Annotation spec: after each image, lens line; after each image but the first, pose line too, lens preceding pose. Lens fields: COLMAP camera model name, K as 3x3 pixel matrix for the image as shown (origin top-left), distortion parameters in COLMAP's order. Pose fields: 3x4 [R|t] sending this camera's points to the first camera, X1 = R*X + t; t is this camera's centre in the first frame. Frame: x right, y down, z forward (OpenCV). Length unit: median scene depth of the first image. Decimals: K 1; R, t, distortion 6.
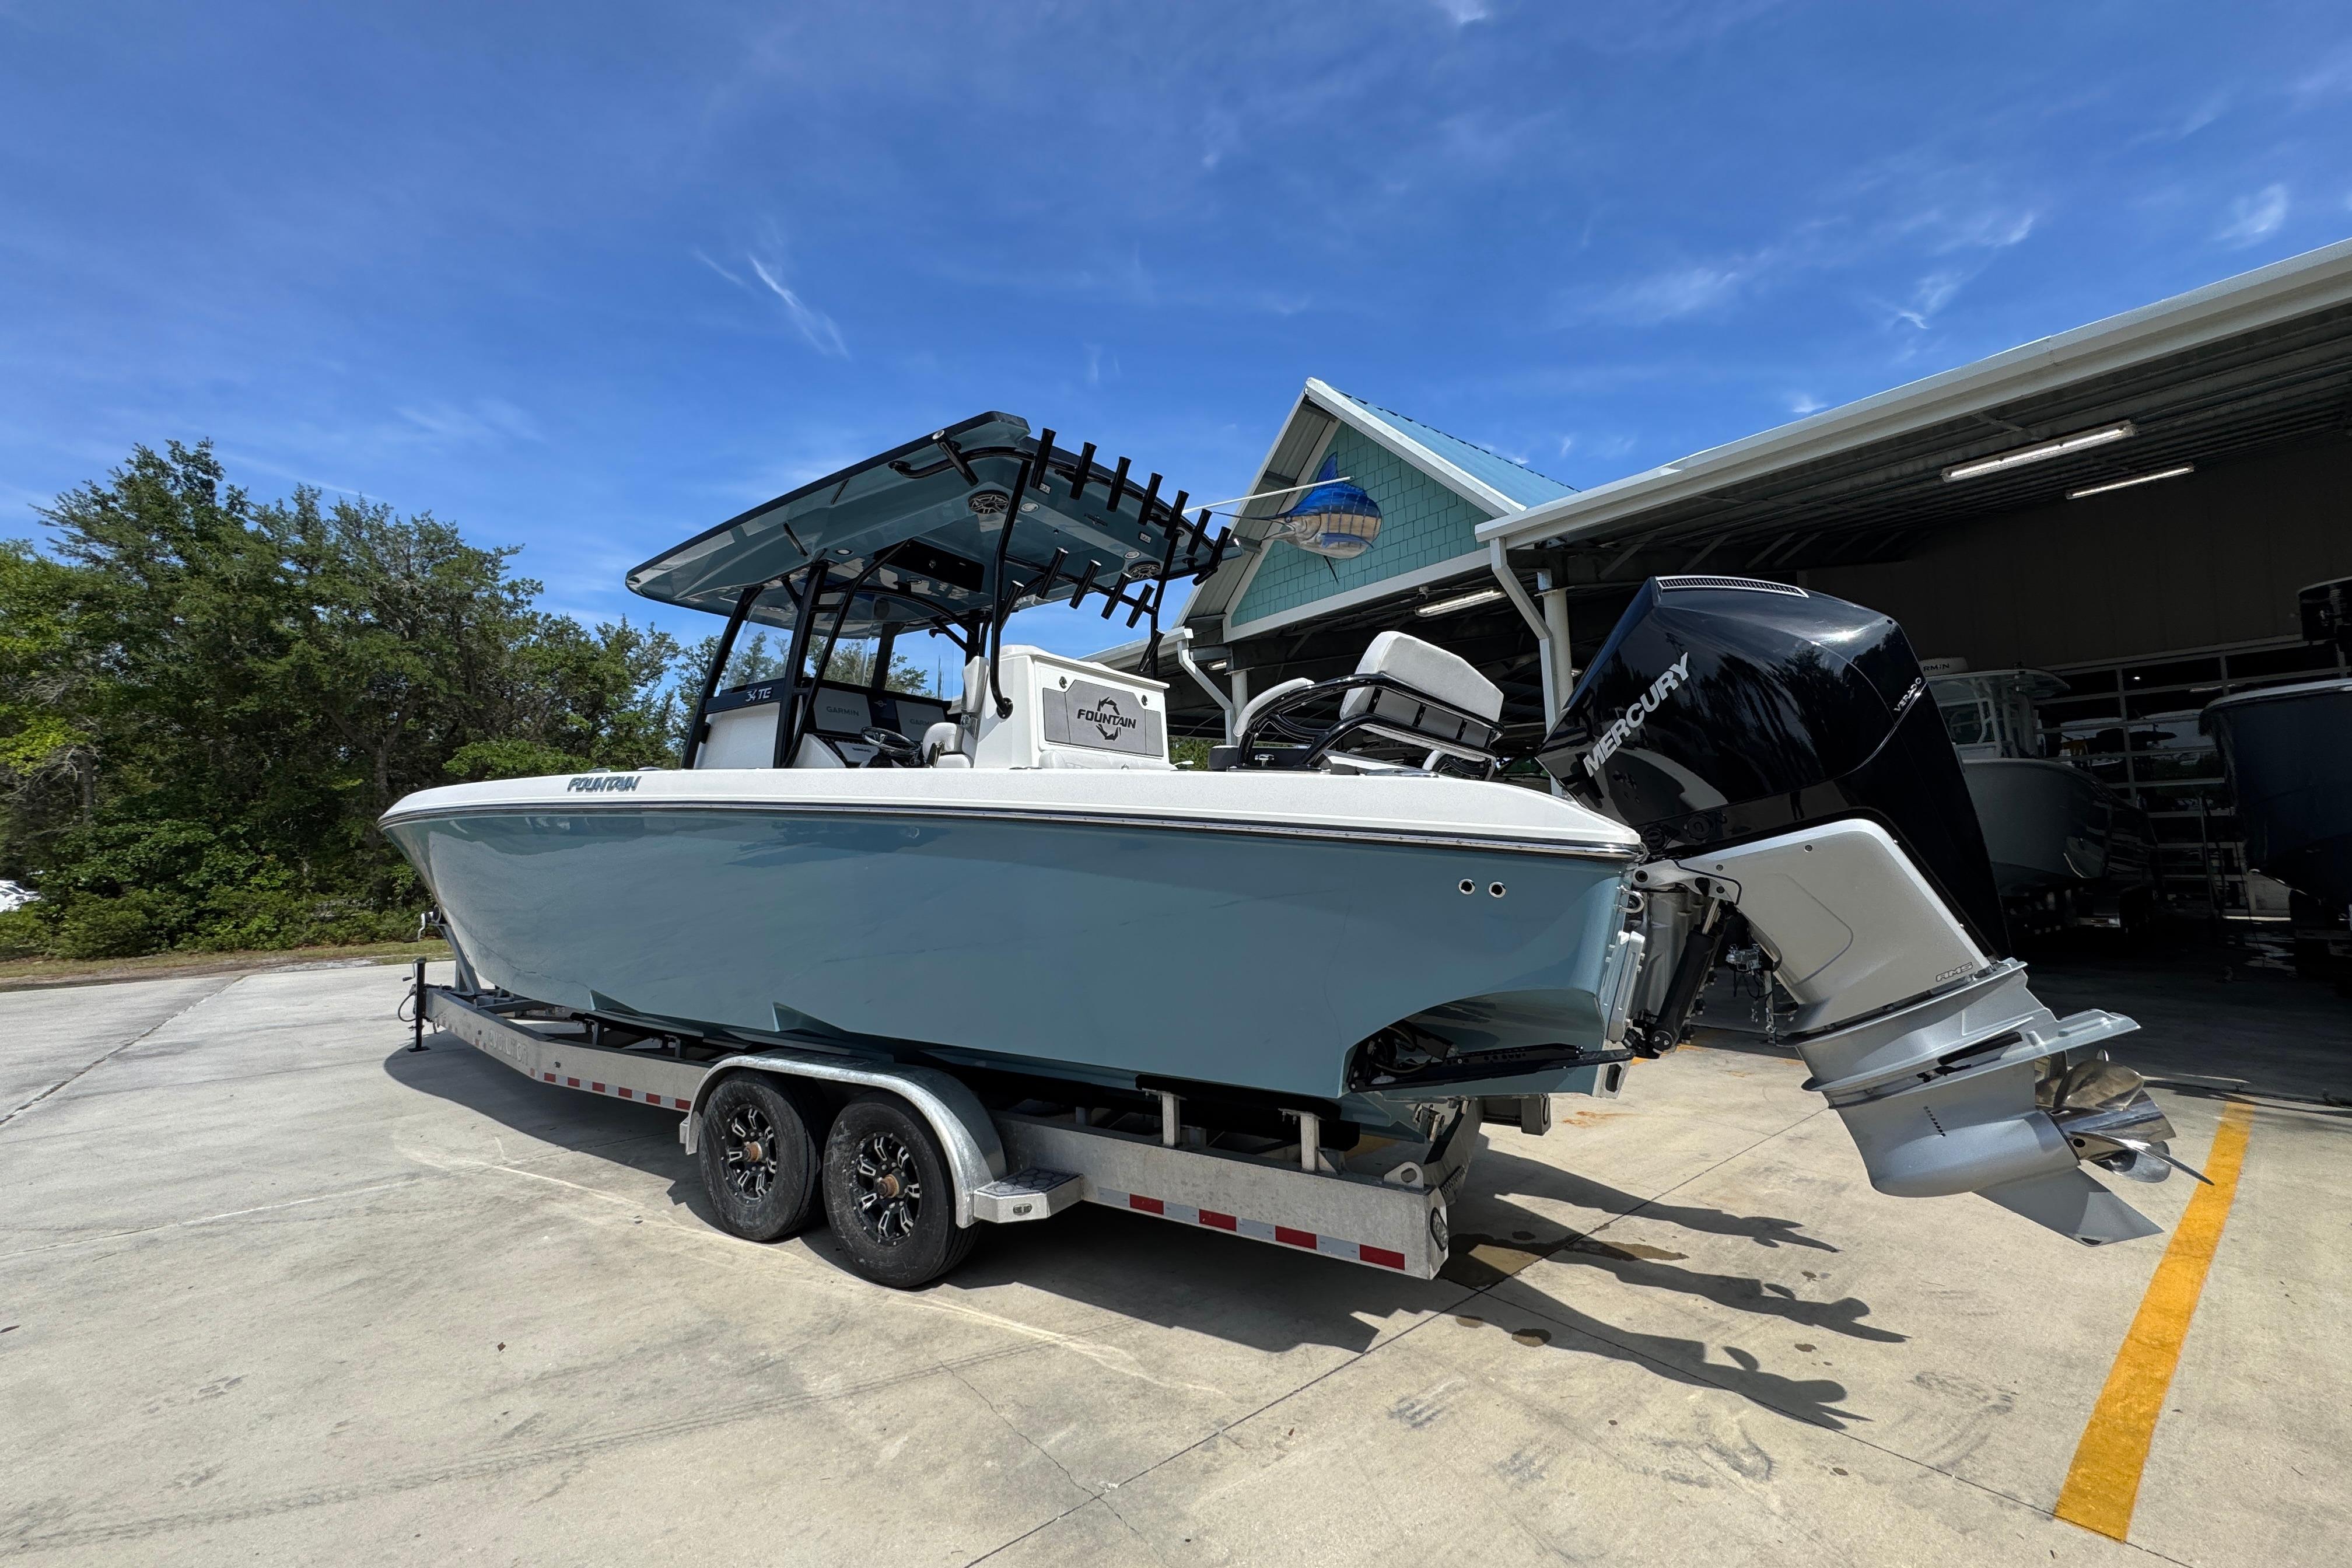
lens RADIAL K [[933.7, 0, 1183.9], [0, 933.7, 791.3], [0, 0, 1]] dist [-0.001475, 0.000110]
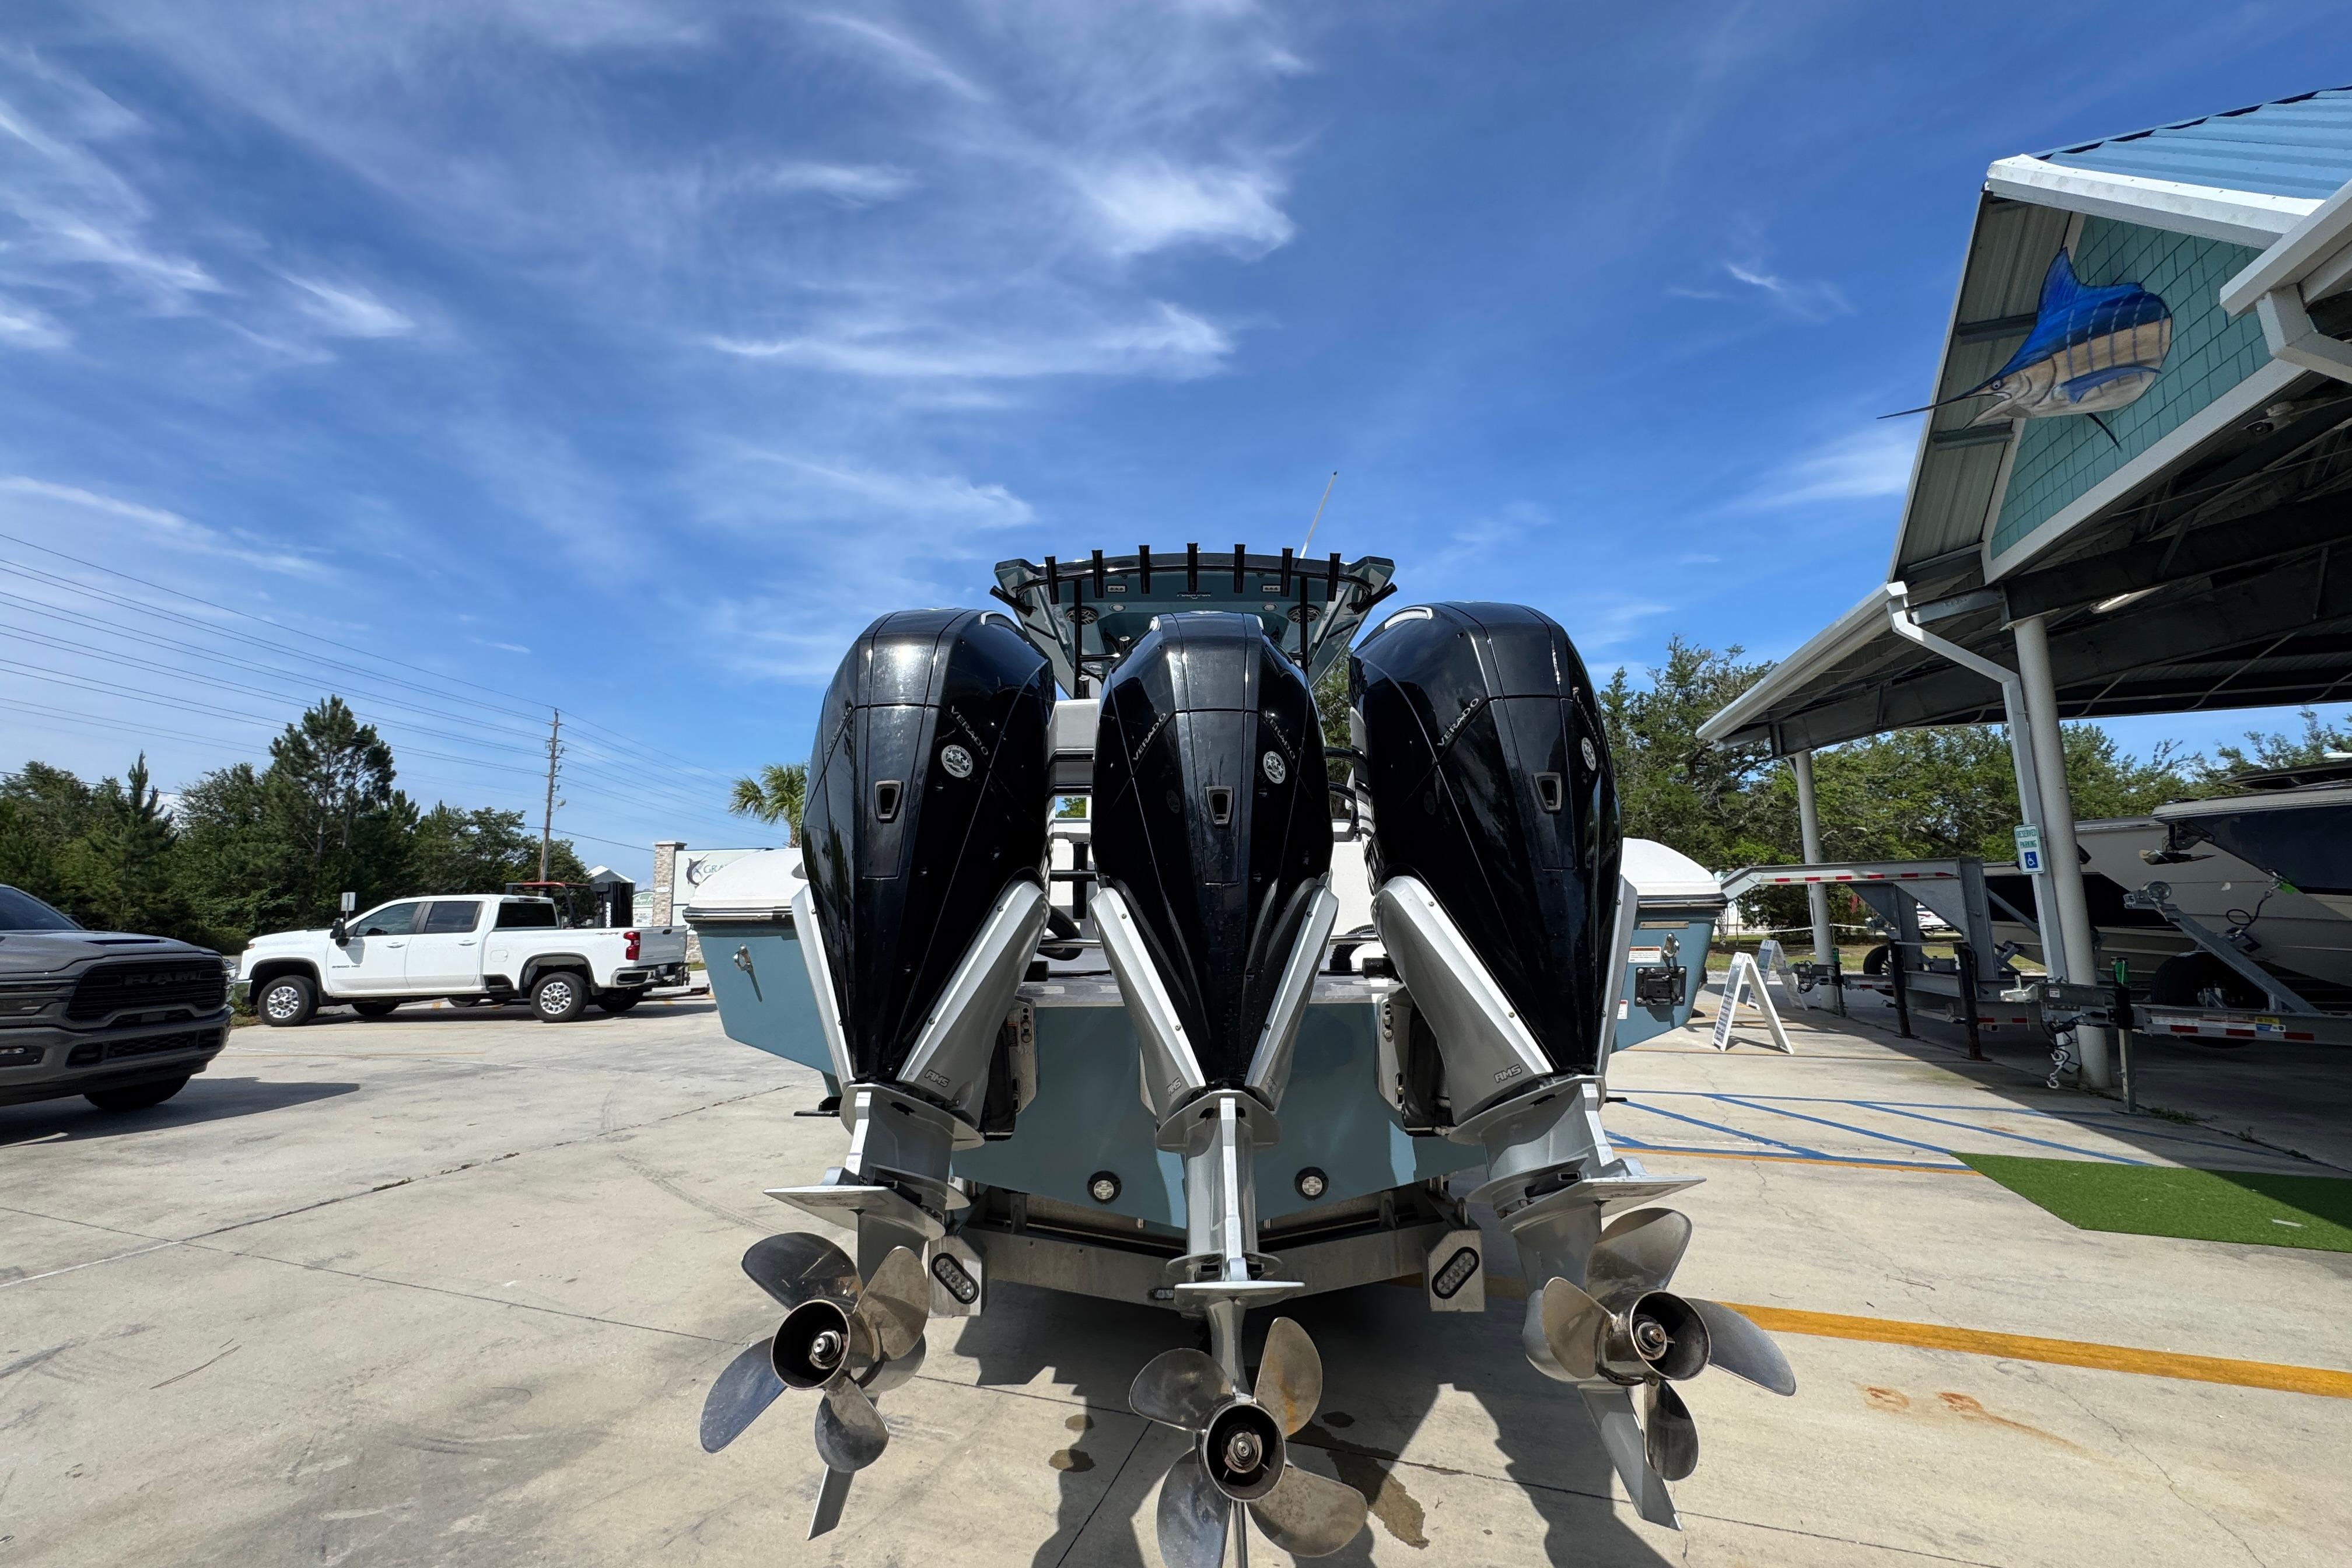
lens RADIAL K [[945.8, 0, 1180.6], [0, 945.8, 790.9], [0, 0, 1]] dist [-0.002801, 0.000272]
pose [[0.535103, -0.084547, -0.840546, 1.169771], [0.052701, 0.996382, -0.066672, 0.014529], [0.843142, -0.008622, 0.537622, 0.576651]]
